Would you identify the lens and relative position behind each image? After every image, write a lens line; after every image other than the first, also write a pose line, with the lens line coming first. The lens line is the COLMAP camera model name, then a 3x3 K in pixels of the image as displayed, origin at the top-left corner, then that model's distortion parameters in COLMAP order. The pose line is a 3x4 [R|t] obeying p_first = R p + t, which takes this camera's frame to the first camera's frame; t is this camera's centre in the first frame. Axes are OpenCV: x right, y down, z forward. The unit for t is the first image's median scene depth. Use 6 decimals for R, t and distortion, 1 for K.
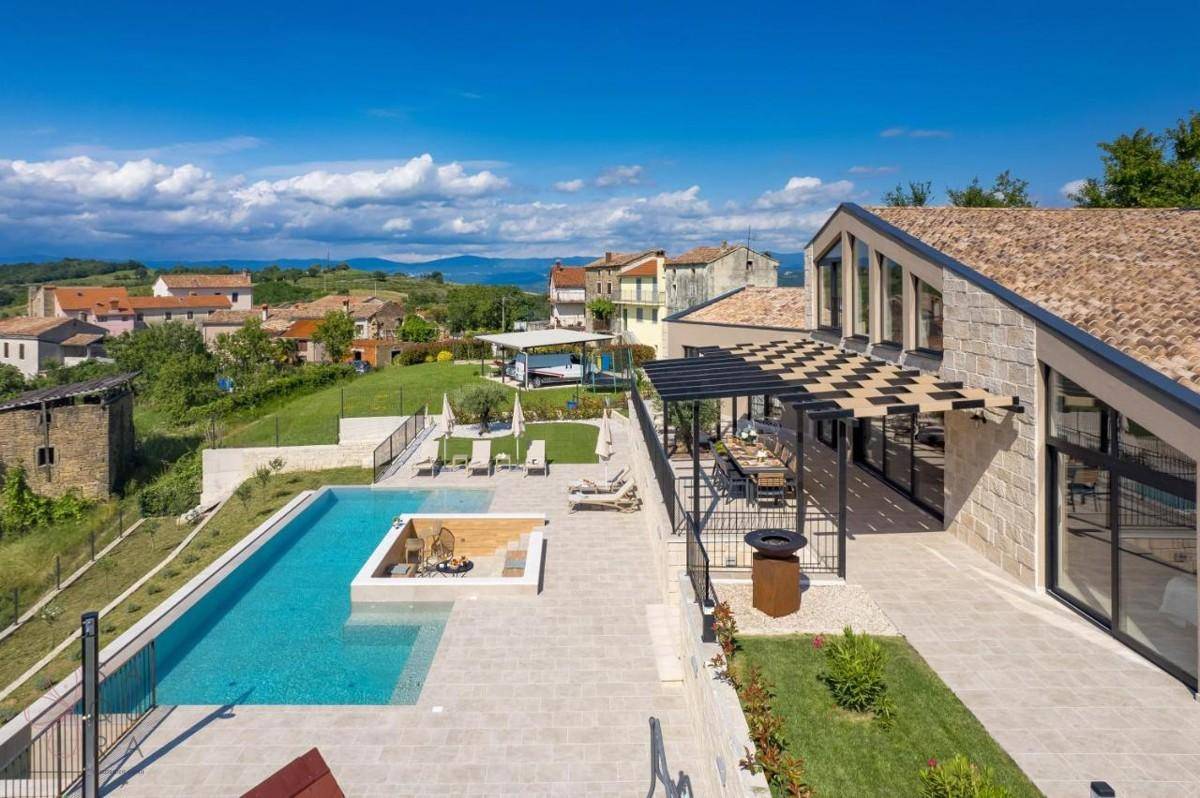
lens RADIAL K [[803.8, 0, 567.3], [0, 803.8, 283.3], [0, 0, 1]] dist [-0.017827, 0.029145]
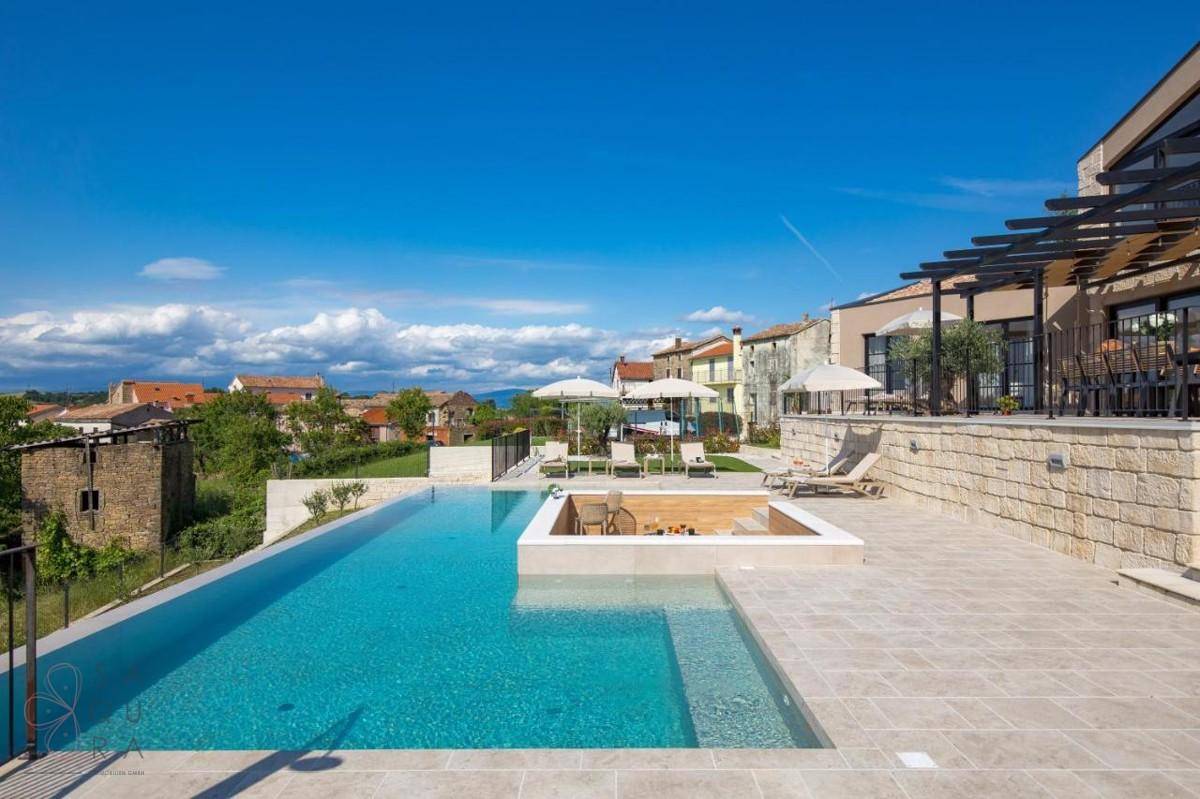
lens RADIAL K [[708.9, 0, 609.0], [0, 708.9, 395.0], [0, 0, 1]] dist [0.014227, -0.011716]
pose [[0.999967, 0.004561, 0.006712, -0.050942], [-0.004380, 0.999633, -0.026726, 0.069587], [-0.006832, 0.026696, 0.999620, 0.125761]]
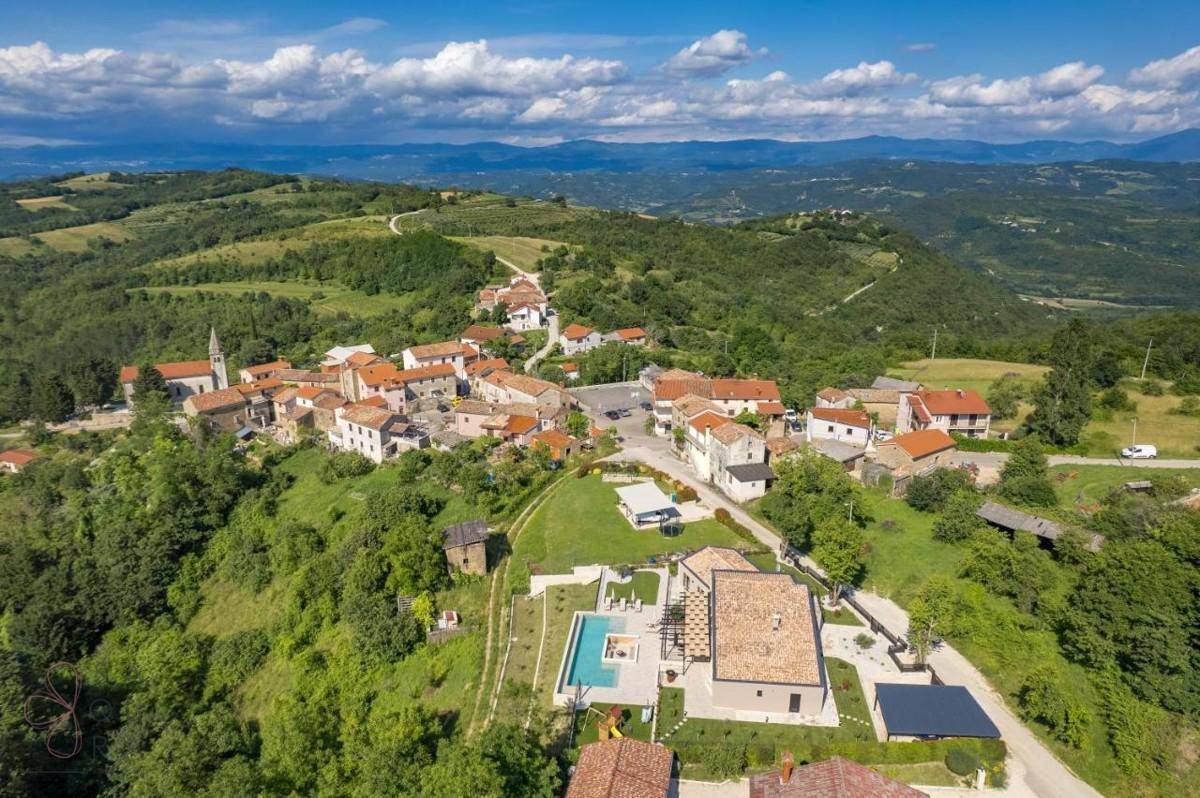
lens RADIAL K [[763.6, 0, 610.7], [0, 763.6, 404.4], [0, 0, 1]] dist [-0.055486, 0.053489]
pose [[0.995753, 0.040697, -0.082583, 0.032574], [-0.014398, 0.954797, 0.296910, -0.653395], [0.090933, -0.294460, 0.951328, -0.784093]]
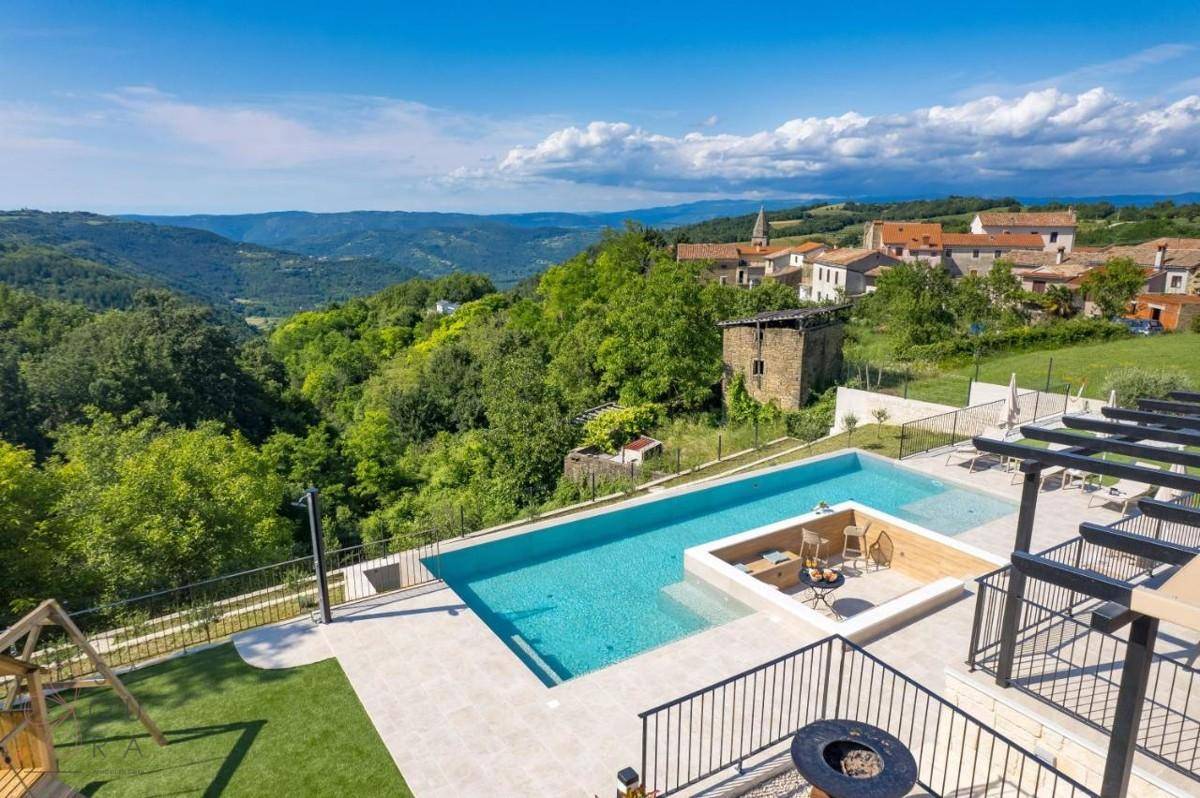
lens RADIAL K [[763.6, 0, 597.6], [0, 763.6, 409.8], [0, 0, 1]] dist [-0.055486, 0.053489]
pose [[0.548804, 0.212473, -0.808499, 0.087611], [-0.008783, 0.968572, 0.248578, -0.001986], [0.835905, -0.129320, 0.533422, 0.110045]]
